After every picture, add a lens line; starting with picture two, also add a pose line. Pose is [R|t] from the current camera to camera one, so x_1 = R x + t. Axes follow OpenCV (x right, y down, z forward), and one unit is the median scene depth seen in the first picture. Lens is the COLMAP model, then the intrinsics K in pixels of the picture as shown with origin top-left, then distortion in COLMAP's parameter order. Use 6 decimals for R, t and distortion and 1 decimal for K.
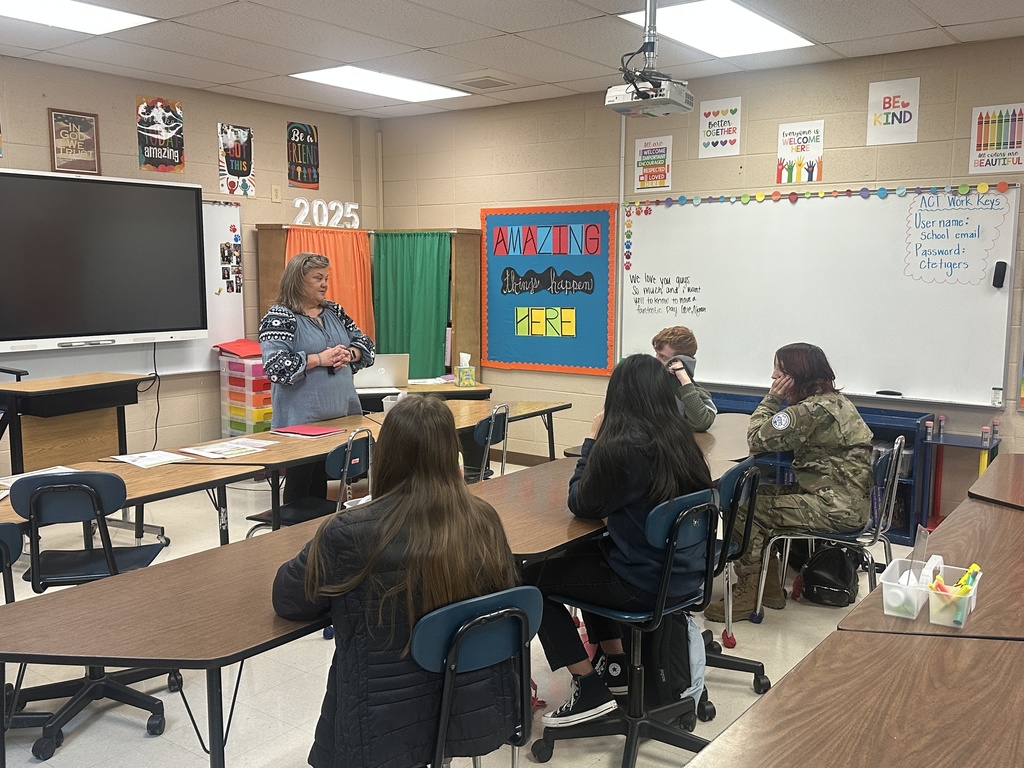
lens RADIAL K [[961.2, 0, 512.9], [0, 961.2, 385.5], [0, 0, 1]] dist [0.001663, 0.000000]
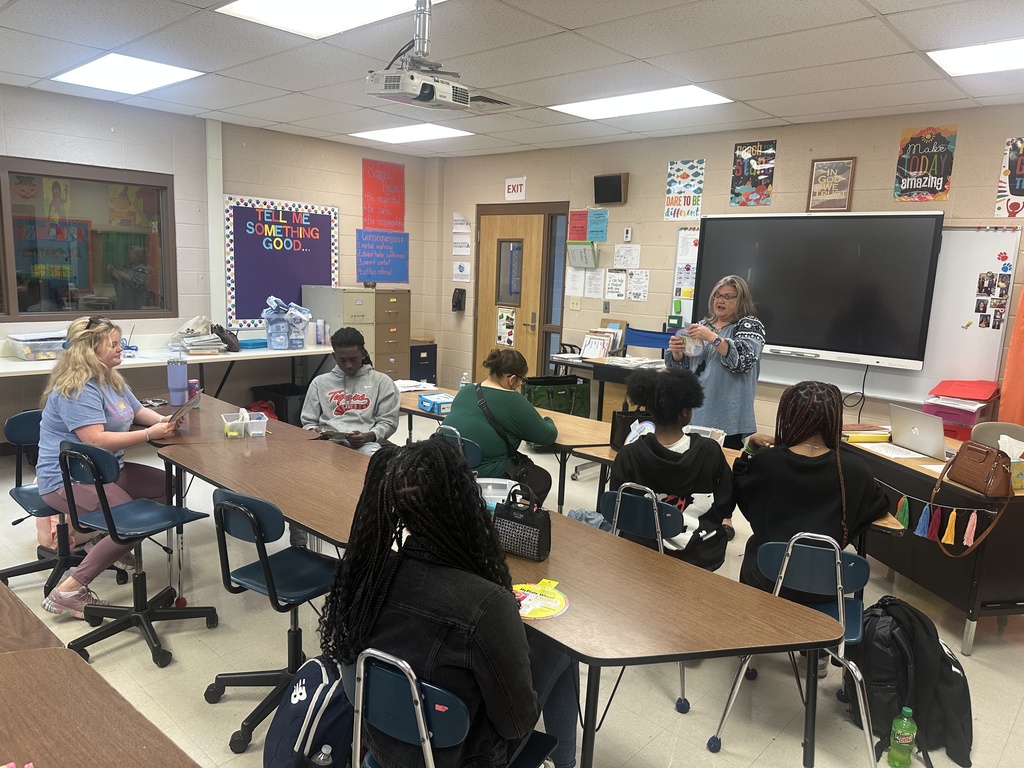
lens RADIAL K [[724.1, 0, 512.8], [0, 724.1, 385.9], [0, 0, 1]] dist [-0.005233, -0.001178]
pose [[-0.087188, 0.151541, -0.984598, 0.425517], [-0.165609, 0.972404, 0.164329, -0.082758], [0.982330, 0.177386, -0.059686, 0.623900]]
